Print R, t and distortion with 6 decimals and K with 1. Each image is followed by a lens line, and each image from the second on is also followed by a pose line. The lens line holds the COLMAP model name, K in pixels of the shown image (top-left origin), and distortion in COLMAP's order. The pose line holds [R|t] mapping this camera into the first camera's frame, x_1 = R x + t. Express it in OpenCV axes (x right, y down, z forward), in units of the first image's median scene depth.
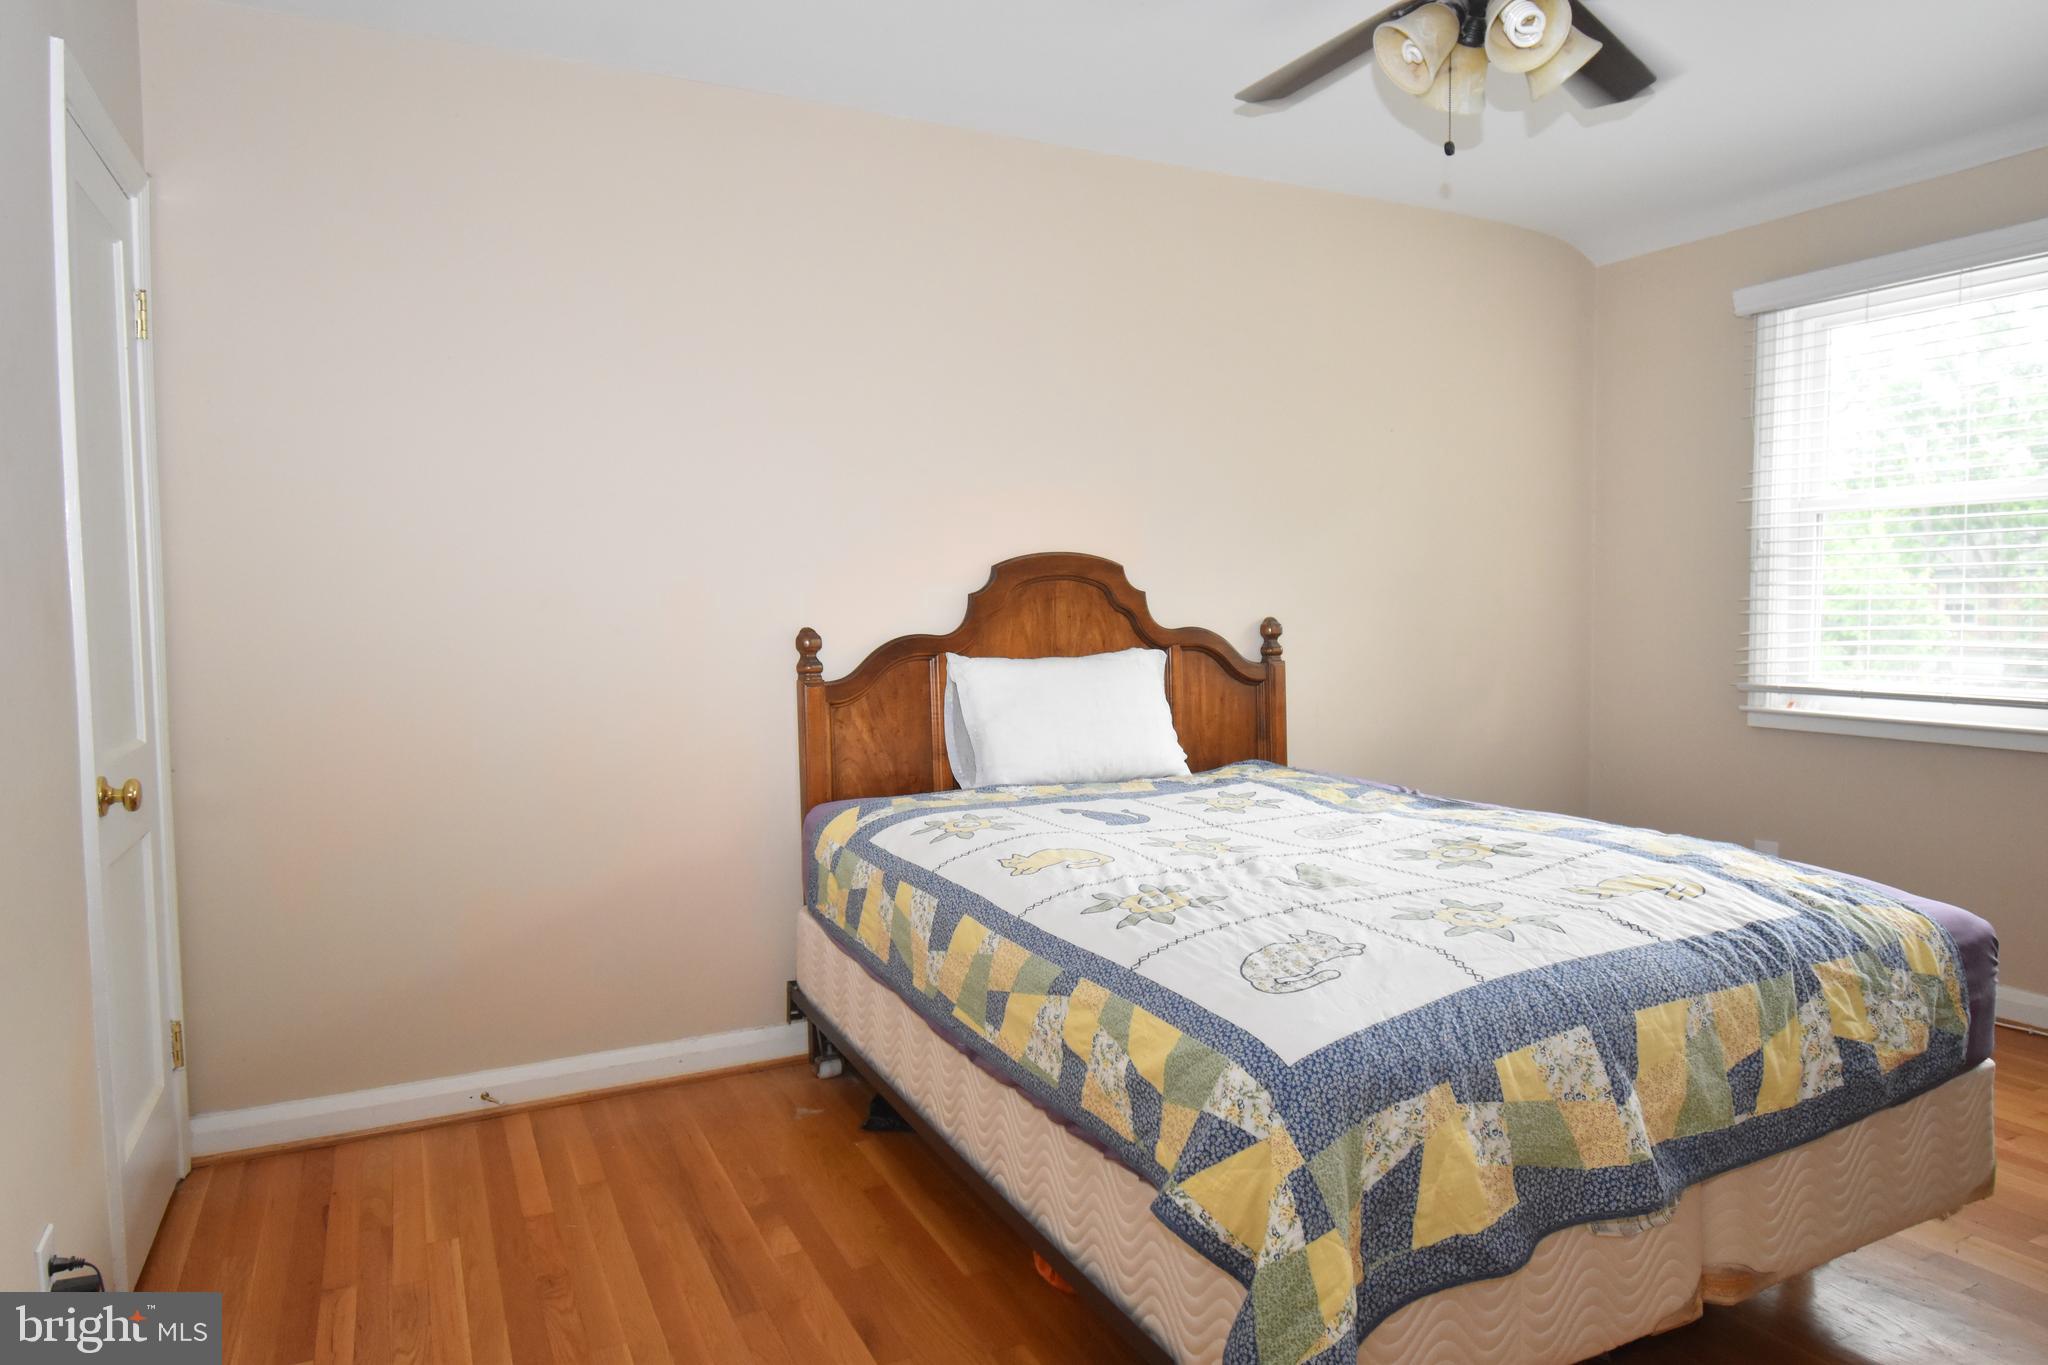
lens RADIAL K [[1236.4, 0, 1084.9], [0, 1236.4, 680.8], [0, 0, 1]] dist [0.019695, -0.028179]
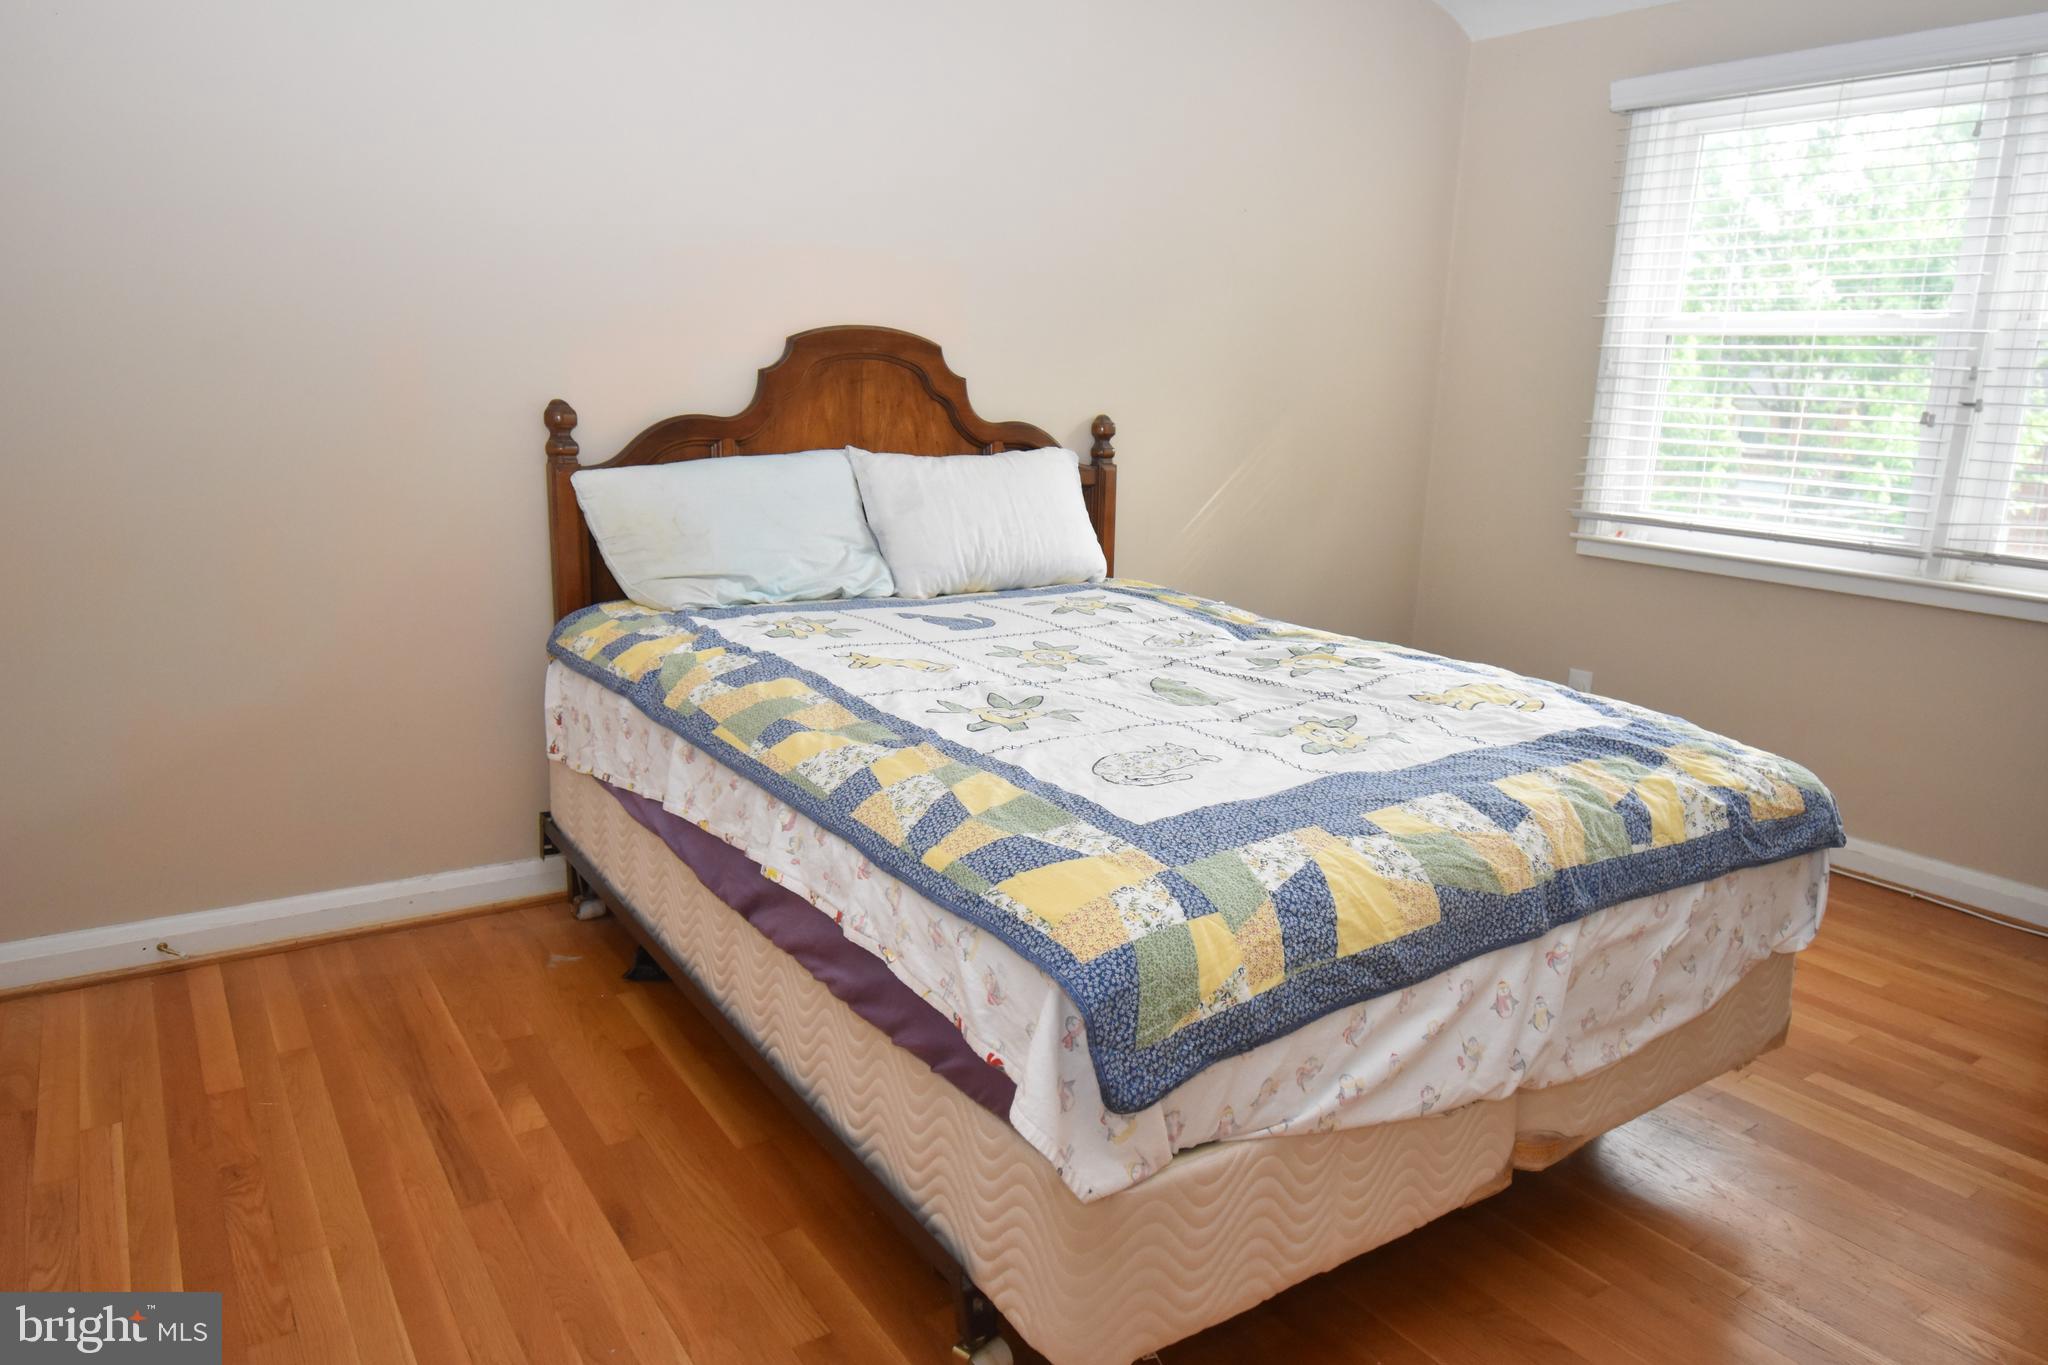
lens RADIAL K [[1236.4, 0, 1084.9], [0, 1236.4, 680.8], [0, 0, 1]] dist [0.019695, -0.028179]
pose [[0.988890, 0.023142, 0.146839, 0.011225], [-0.047941, 0.984676, 0.167676, -0.016355], [-0.140708, -0.172853, 0.974845, 0.120998]]
